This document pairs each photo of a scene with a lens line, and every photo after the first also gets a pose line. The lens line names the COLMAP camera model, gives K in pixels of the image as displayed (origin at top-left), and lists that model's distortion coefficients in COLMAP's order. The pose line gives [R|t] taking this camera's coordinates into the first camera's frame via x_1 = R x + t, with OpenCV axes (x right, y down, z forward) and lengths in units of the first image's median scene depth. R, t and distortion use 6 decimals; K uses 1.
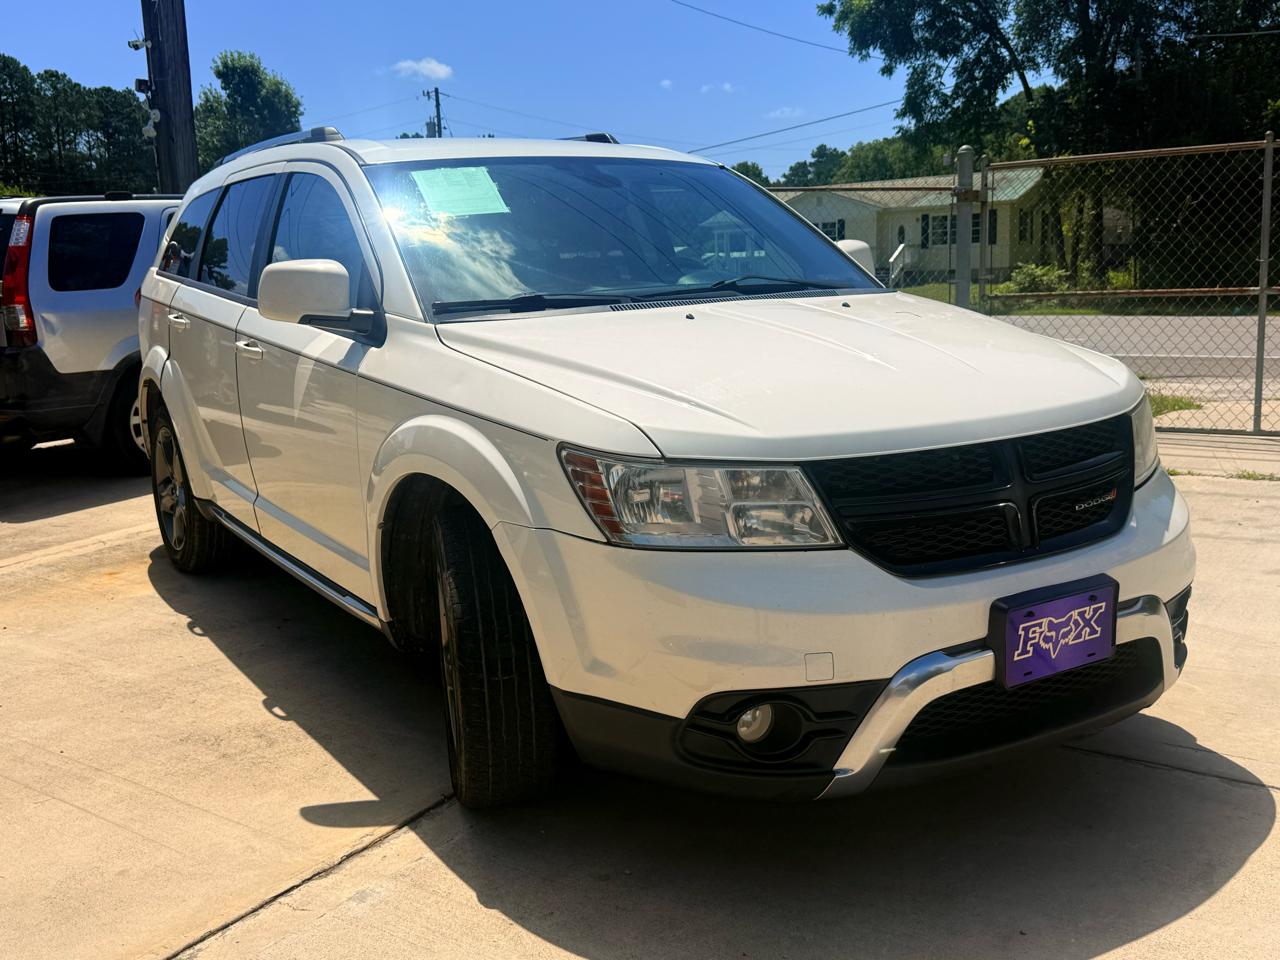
lens RADIAL K [[1245.3, 0, 663.7], [0, 1245.3, 481.9], [0, 0, 1]] dist [0.181807, -0.382101]
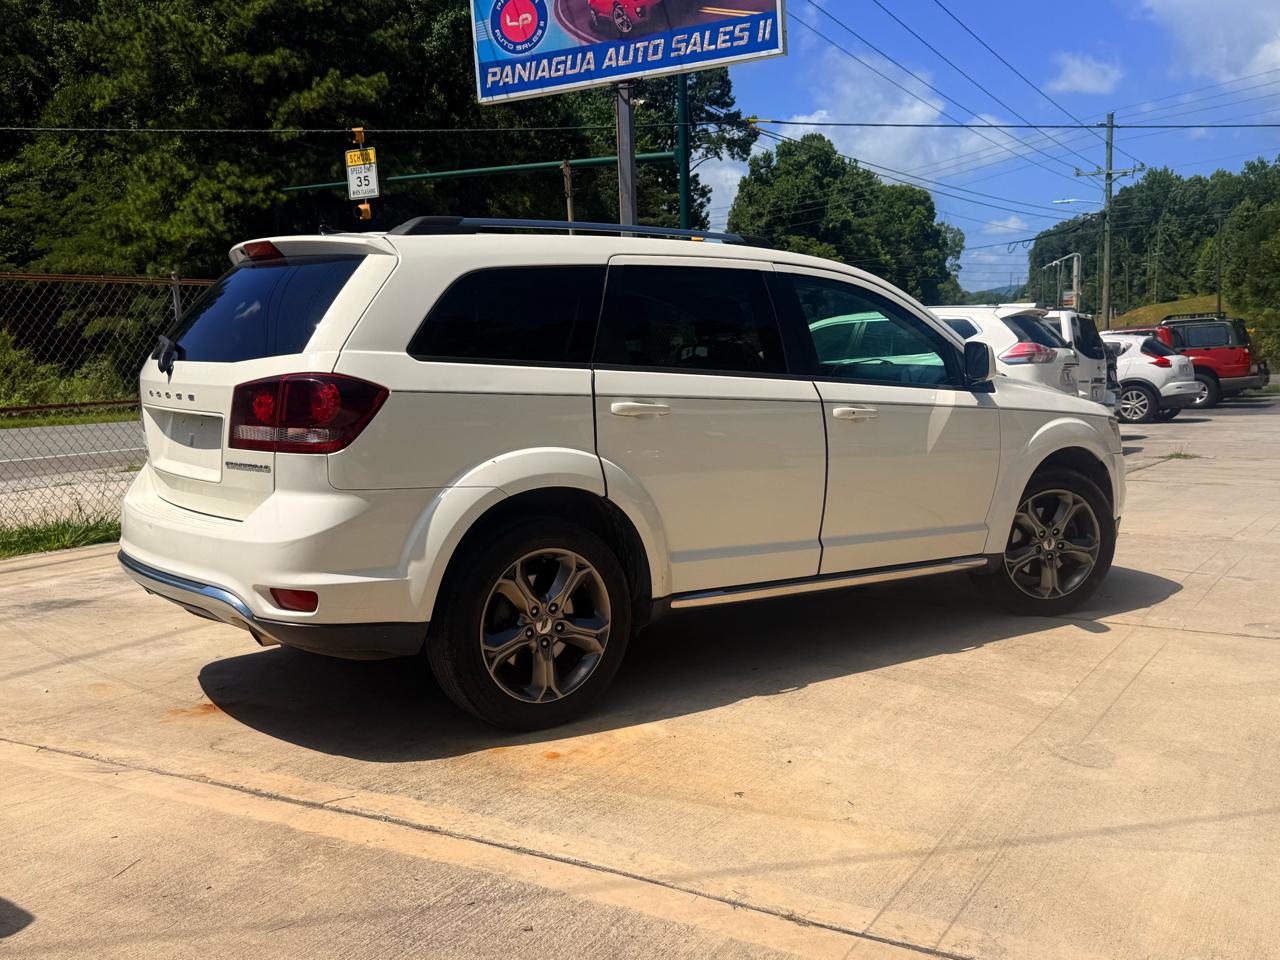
lens RADIAL K [[1245.1, 0, 646.4], [0, 1245.1, 485.1], [0, 0, 1]] dist [0.182490, -0.383647]
pose [[-0.082909, -0.075109, 0.993723, -1.834052], [0.191793, 0.977312, 0.089870, -0.219357], [-0.977927, 0.198040, -0.066623, 1.540647]]
